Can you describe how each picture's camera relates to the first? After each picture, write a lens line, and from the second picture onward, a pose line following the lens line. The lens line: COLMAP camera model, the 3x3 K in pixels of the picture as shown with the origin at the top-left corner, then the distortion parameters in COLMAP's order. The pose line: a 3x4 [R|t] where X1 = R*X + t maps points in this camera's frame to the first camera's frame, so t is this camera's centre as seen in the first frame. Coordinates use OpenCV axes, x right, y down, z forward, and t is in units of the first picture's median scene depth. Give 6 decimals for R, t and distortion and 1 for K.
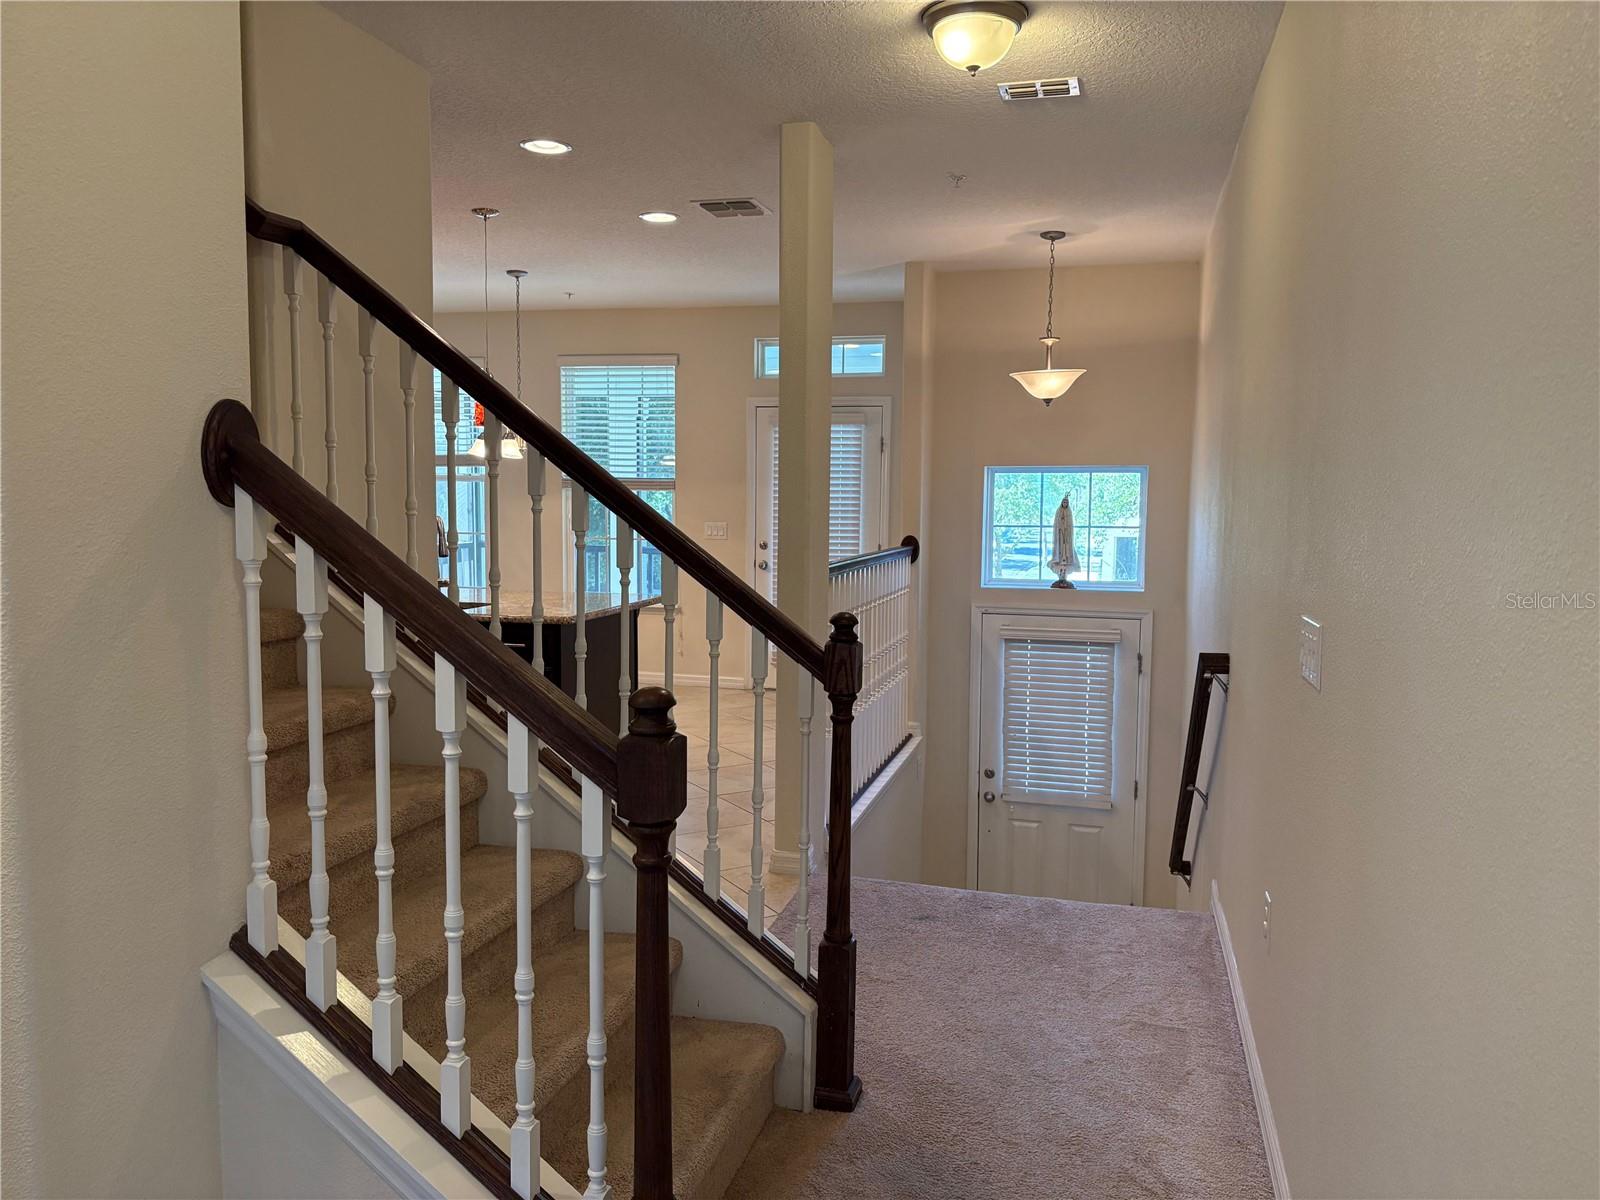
lens RADIAL K [[1215.5, 0, 788.8], [0, 1215.5, 599.7], [0, 0, 1]] dist [0.044350, -0.044603]
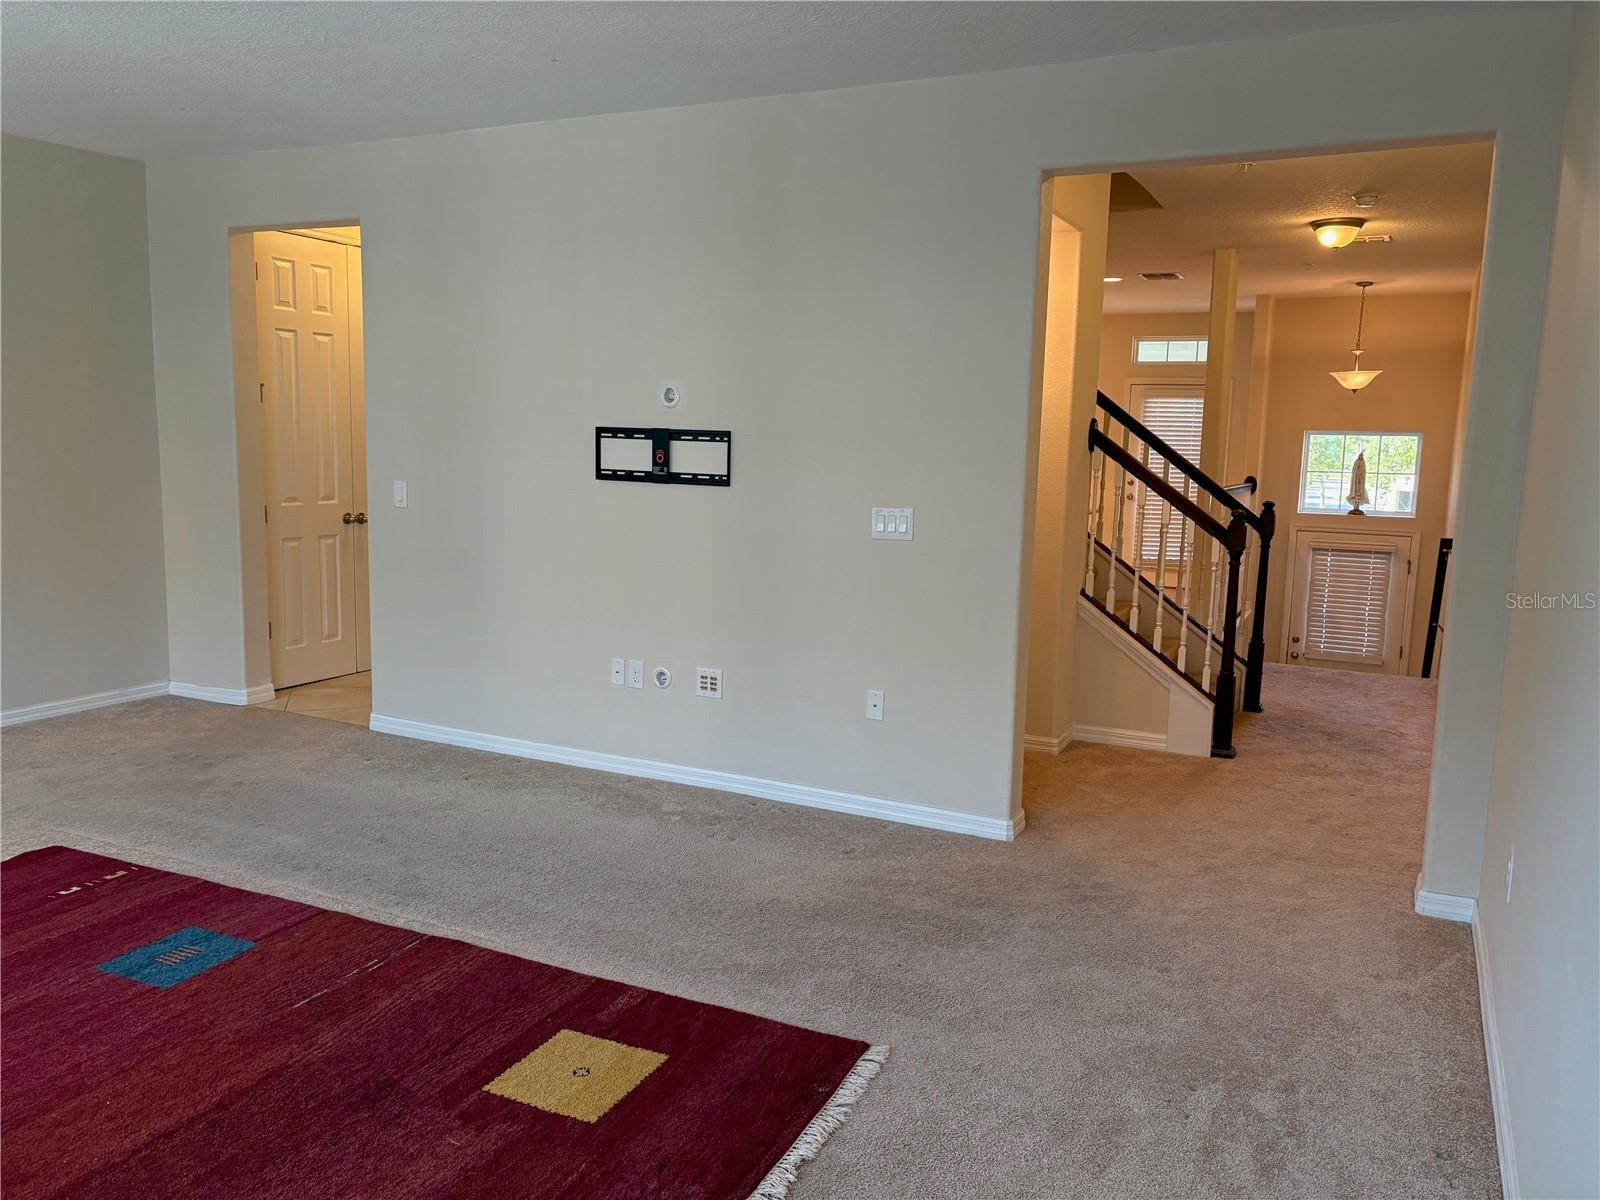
lens RADIAL K [[1215.5, 0, 808.4], [0, 1215.5, 598.7], [0, 0, 1]] dist [0.044350, -0.044603]
pose [[0.982437, 0.042734, -0.181633, -0.157104], [-0.035076, 0.998363, 0.045169, 0.049577], [0.183266, -0.038005, 0.982328, -0.596734]]
